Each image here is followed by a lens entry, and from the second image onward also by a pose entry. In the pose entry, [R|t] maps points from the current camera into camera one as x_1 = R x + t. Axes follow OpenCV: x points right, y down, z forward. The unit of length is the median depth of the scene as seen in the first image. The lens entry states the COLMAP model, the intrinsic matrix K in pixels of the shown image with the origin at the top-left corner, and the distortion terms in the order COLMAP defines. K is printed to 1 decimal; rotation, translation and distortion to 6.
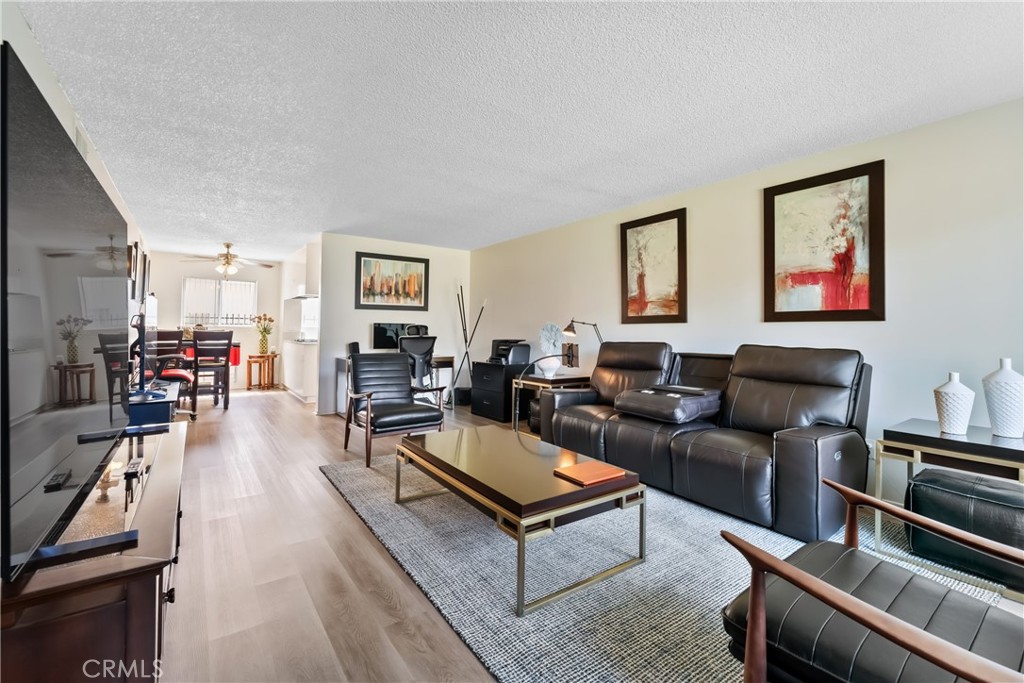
lens RADIAL K [[441.8, 0, 512.5], [0, 441.8, 320.3], [0, 0, 1]] dist [-0.000562, -0.000004]
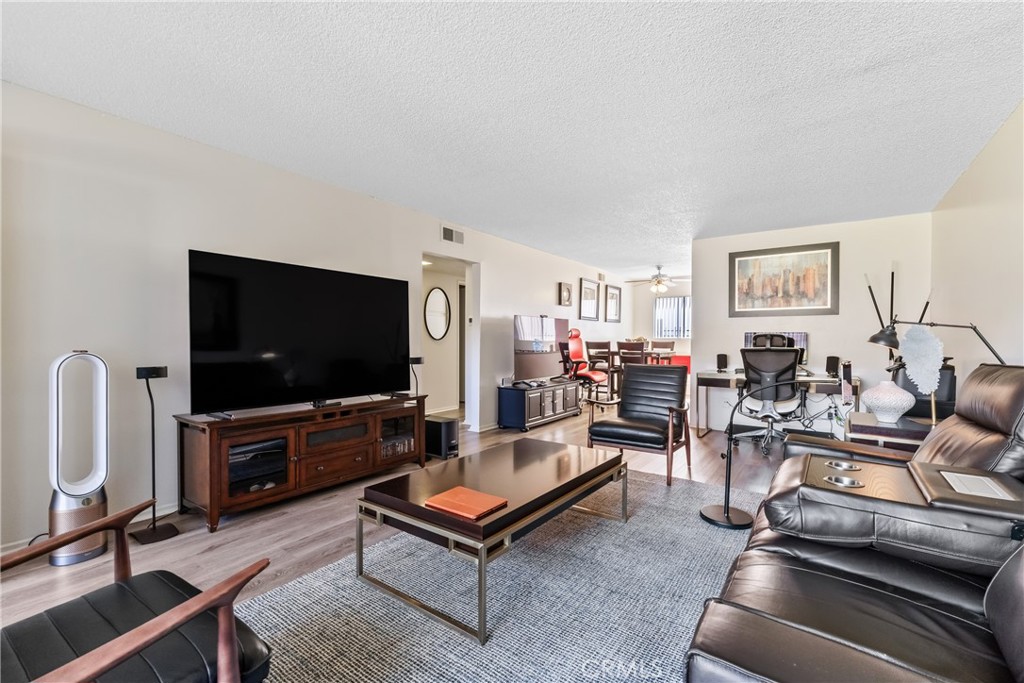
lens RADIAL K [[452.0, 0, 512.0], [0, 452.0, 341.5], [0, 0, 1]] dist [0.001104, 0.000074]
pose [[0.320703, -0.002523, -0.947176, 0.378383], [0.020179, 0.999788, 0.004170, 0.010611], [0.946965, -0.020450, 0.320686, 0.294411]]
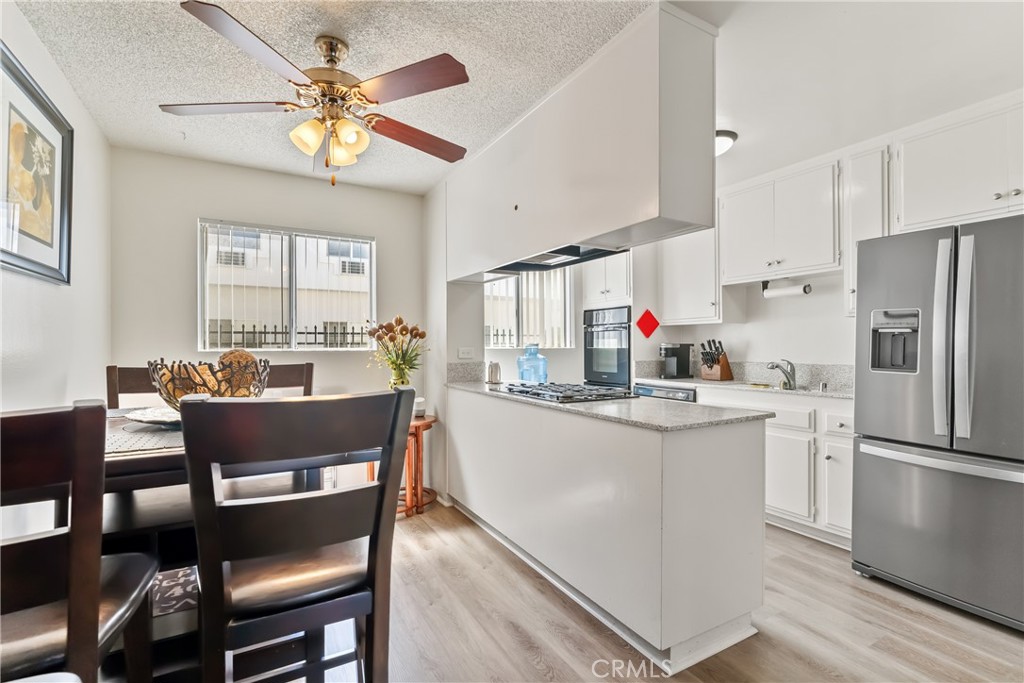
lens RADIAL K [[444.4, 0, 512.0], [0, 444.4, 341.5], [0, 0, 1]] dist [-0.000637, -0.000040]
pose [[0.995022, -0.014690, -0.098566, -0.576466], [0.016109, 0.999778, 0.013612, 0.003773], [0.098344, -0.015132, 0.995037, 0.836851]]
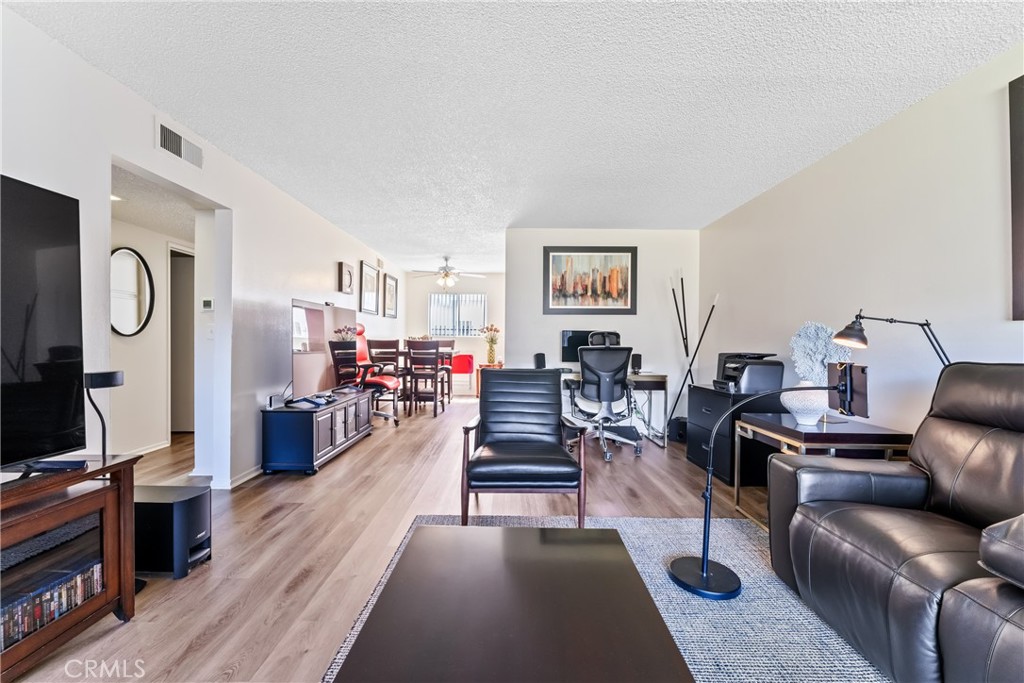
lens RADIAL K [[425.5, 0, 509.9], [0, 425.5, 341.5], [0, 0, 1]] dist [-0.001388, 0.000033]
pose [[0.807931, -0.000613, -0.589277, 0.076196], [0.012973, 0.999776, 0.016746, 0.012080], [0.589134, -0.021174, 0.807758, 0.305926]]
